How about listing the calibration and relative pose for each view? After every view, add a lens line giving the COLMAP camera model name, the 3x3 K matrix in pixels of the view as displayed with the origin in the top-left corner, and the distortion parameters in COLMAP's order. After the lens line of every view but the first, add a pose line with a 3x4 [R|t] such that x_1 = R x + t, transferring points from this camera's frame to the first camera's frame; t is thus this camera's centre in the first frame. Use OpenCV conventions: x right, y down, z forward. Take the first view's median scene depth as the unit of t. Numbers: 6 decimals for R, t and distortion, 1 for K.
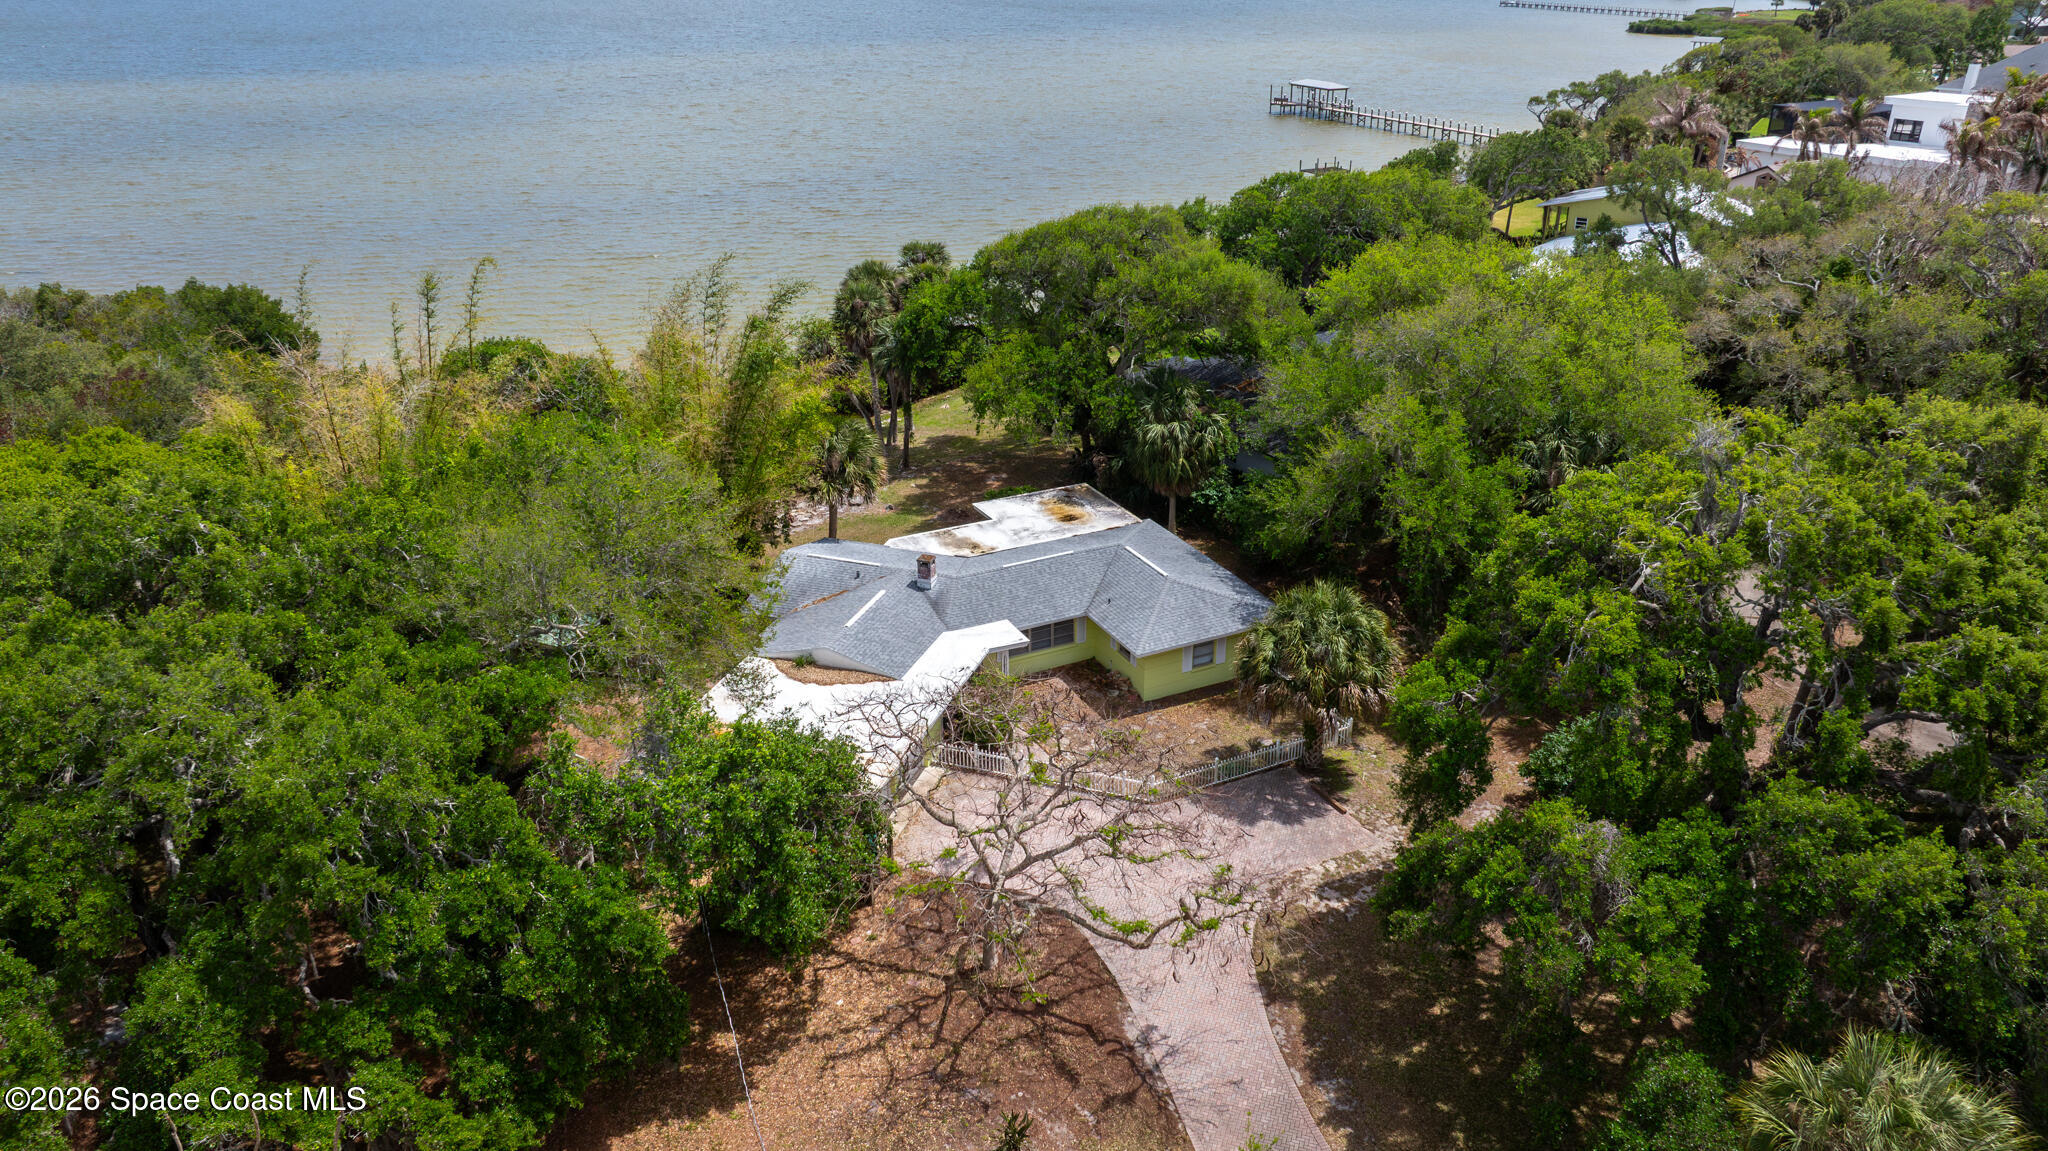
lens RADIAL K [[1436.3, 0, 1026.5], [0, 1436.3, 585.8], [0, 0, 1]] dist [-0.034252, 0.014349]
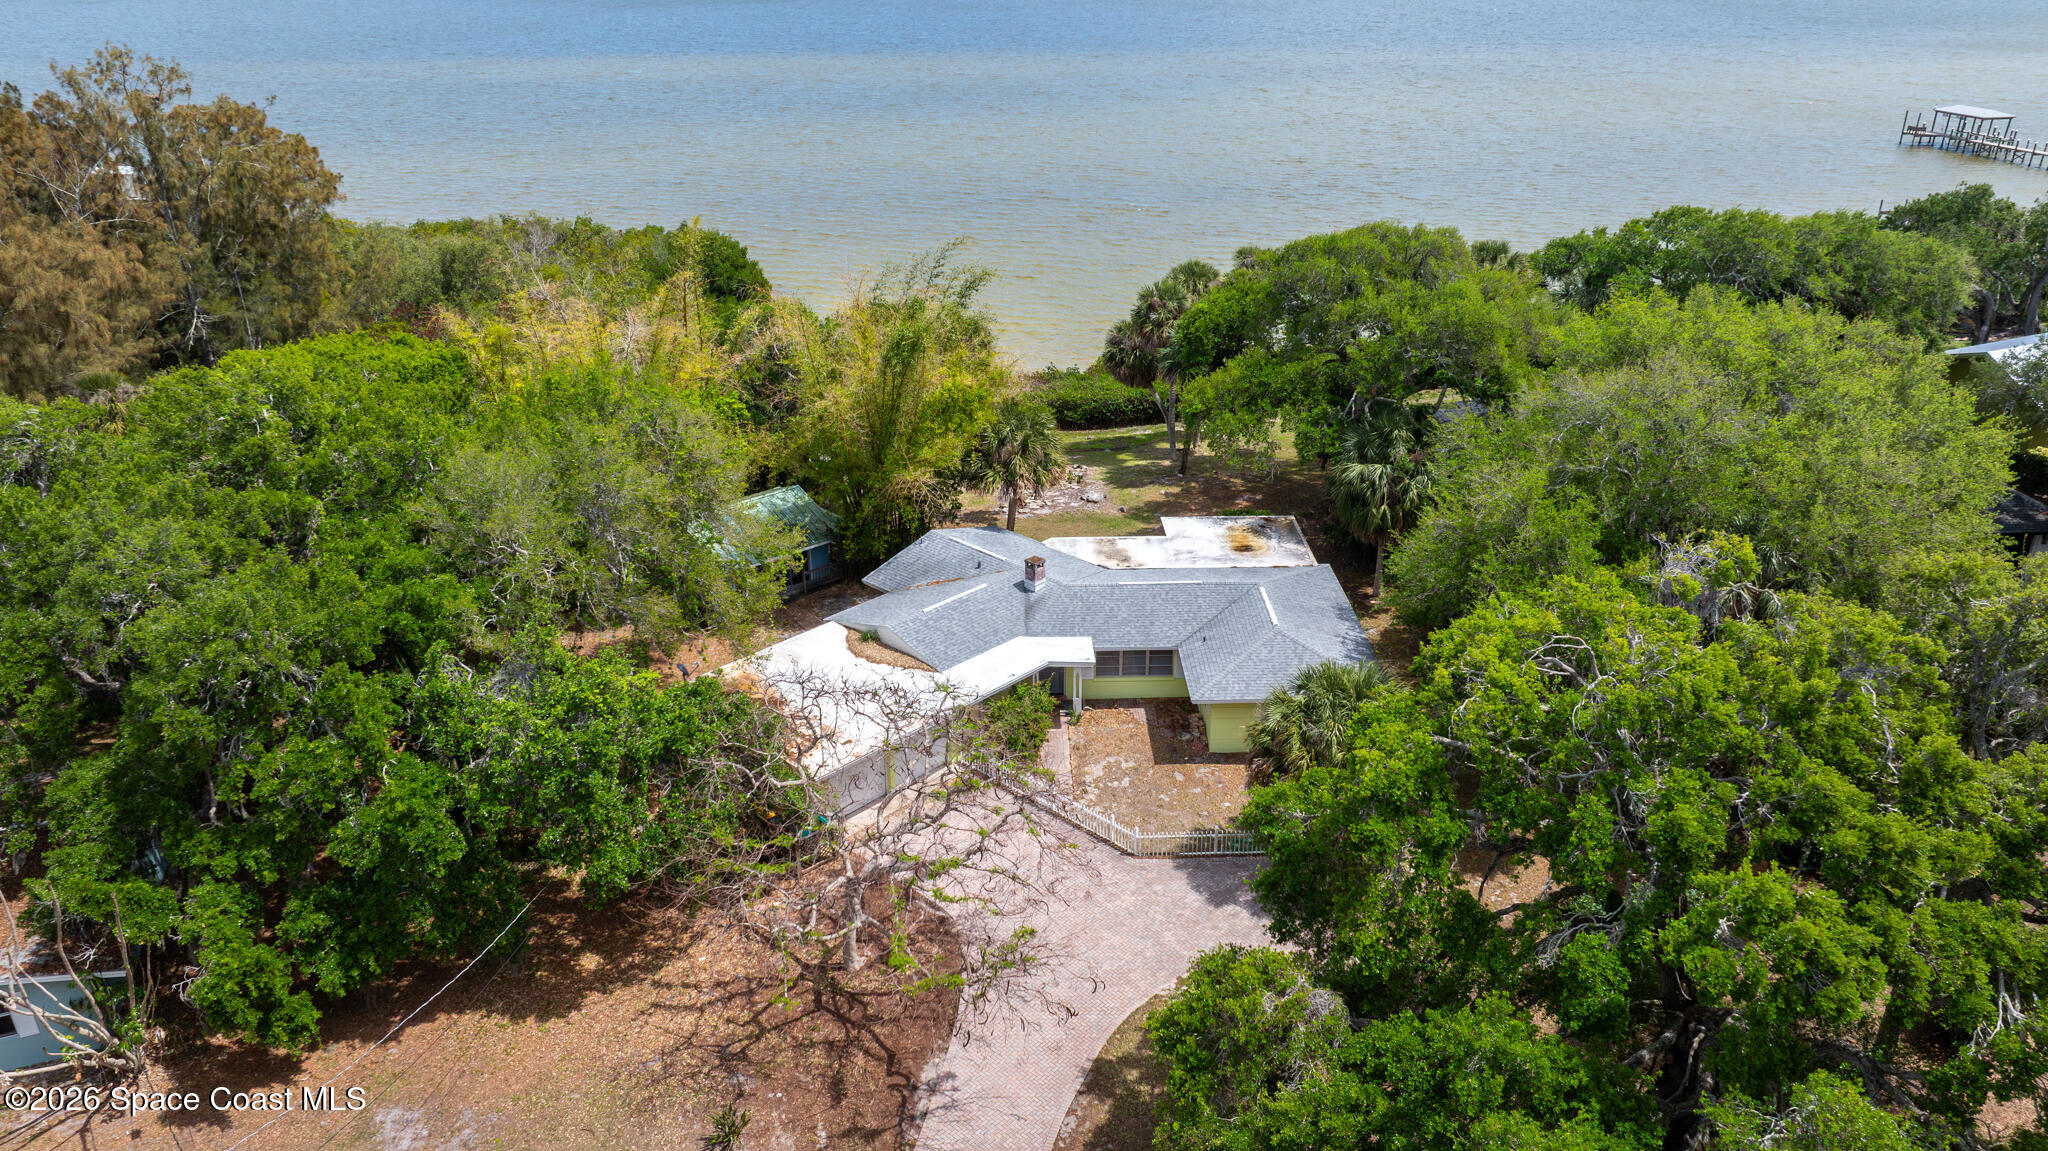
lens RADIAL K [[1436.3, 0, 1024.3], [0, 1436.3, 566.0], [0, 0, 1]] dist [-0.034252, 0.014349]
pose [[0.902487, 0.173947, -0.394029, 0.442747], [-0.177854, 0.983689, 0.026898, -0.057692], [0.392281, 0.045805, 0.918704, 0.131111]]
